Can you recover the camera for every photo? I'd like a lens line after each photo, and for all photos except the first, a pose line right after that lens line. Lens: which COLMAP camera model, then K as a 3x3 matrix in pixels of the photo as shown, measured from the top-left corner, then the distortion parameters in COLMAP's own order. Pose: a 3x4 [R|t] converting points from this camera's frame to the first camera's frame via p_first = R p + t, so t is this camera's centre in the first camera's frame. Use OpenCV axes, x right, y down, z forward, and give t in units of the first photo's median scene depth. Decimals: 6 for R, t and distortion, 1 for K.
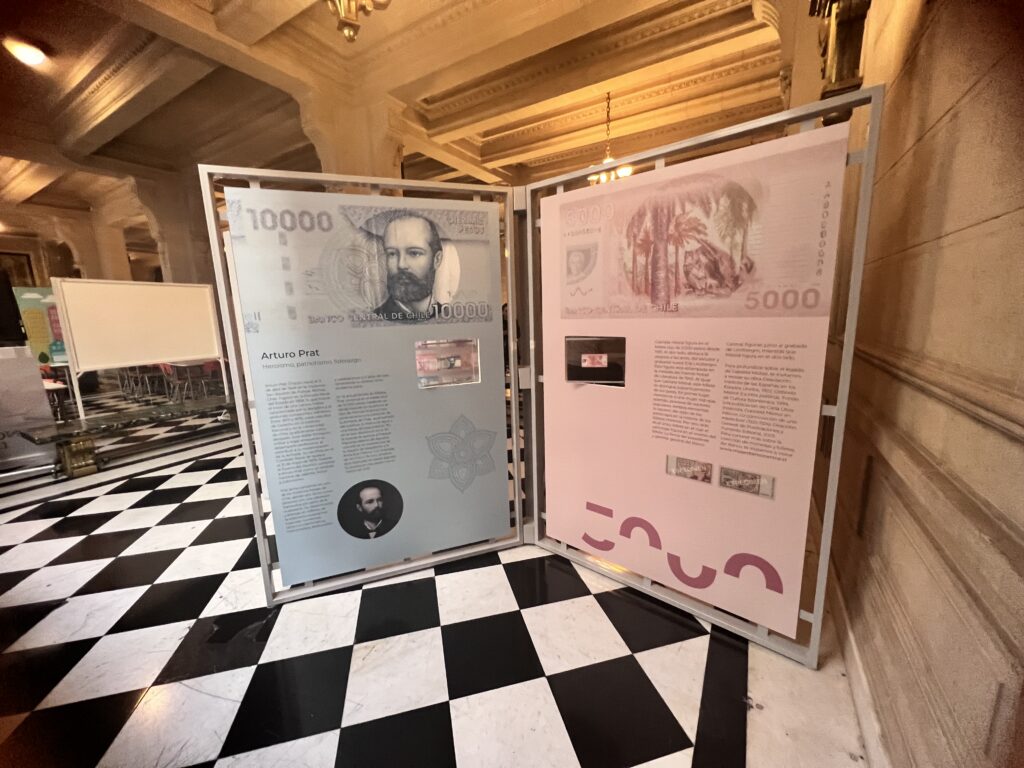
lens RADIAL K [[410.0, 0, 503.7], [0, 410.0, 386.9], [0, 0, 1]] dist [-0.001103, 0.000038]
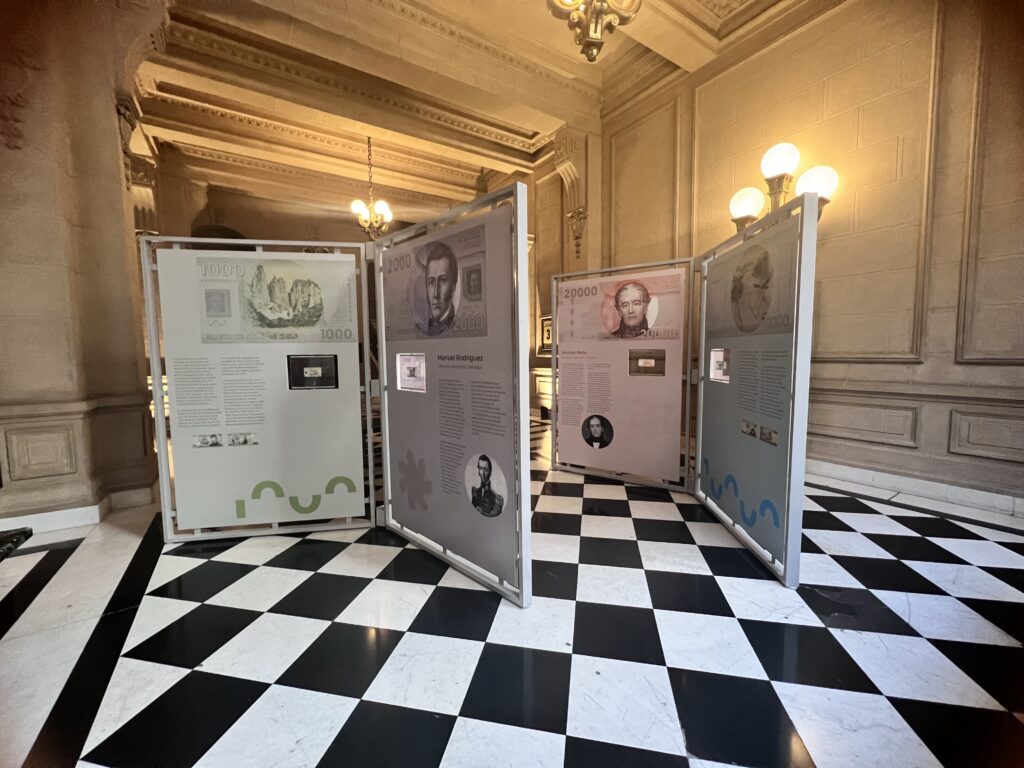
lens RADIAL K [[410.0, 0, 503.7], [0, 410.0, 386.9], [0, 0, 1]] dist [-0.001103, 0.000038]
pose [[0.425362, -0.056127, 0.903281, -0.779267], [0.160237, 0.986977, -0.014129, -0.040551], [-0.890725, 0.150749, 0.428817, 0.482507]]
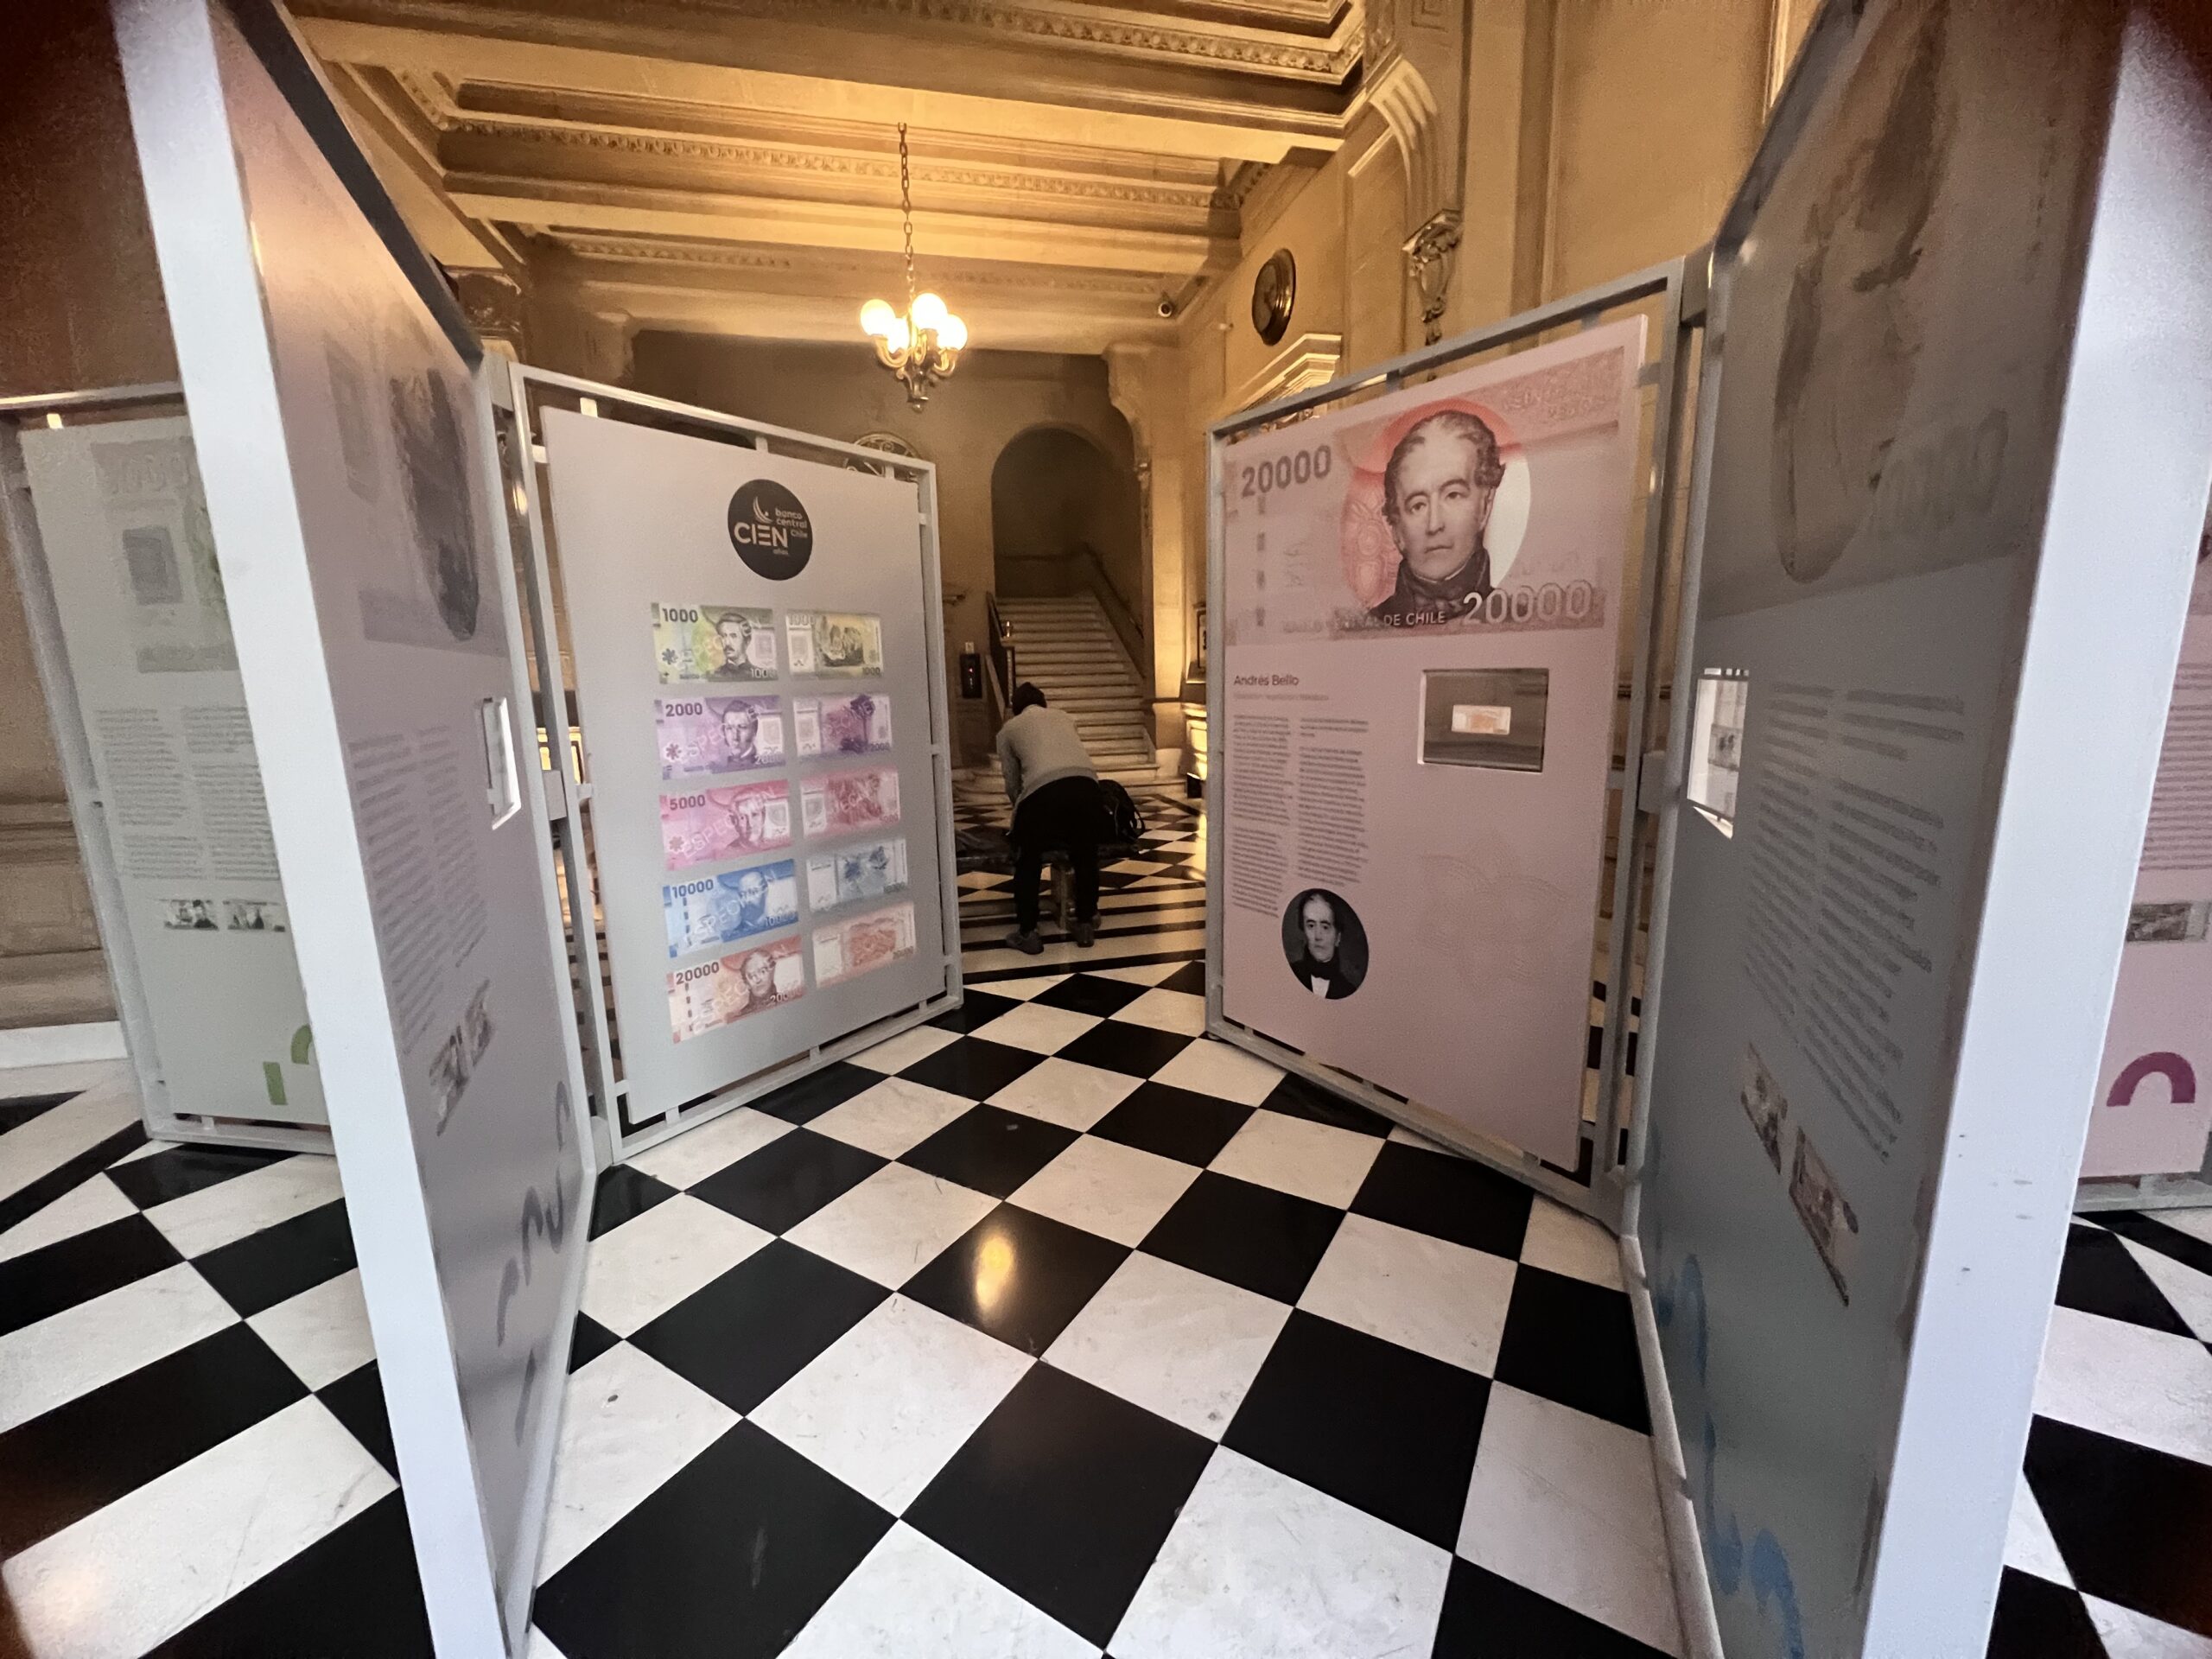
lens RADIAL K [[873.2, 0, 1106.0], [0, 873.2, 829.5], [0, 0, 1]] dist [0.000036, -0.000004]
pose [[0.706610, -0.115690, 0.698082, -0.401837], [0.129603, 0.991015, 0.033049, -0.036983], [-0.695633, 0.067121, 0.715255, 0.384908]]
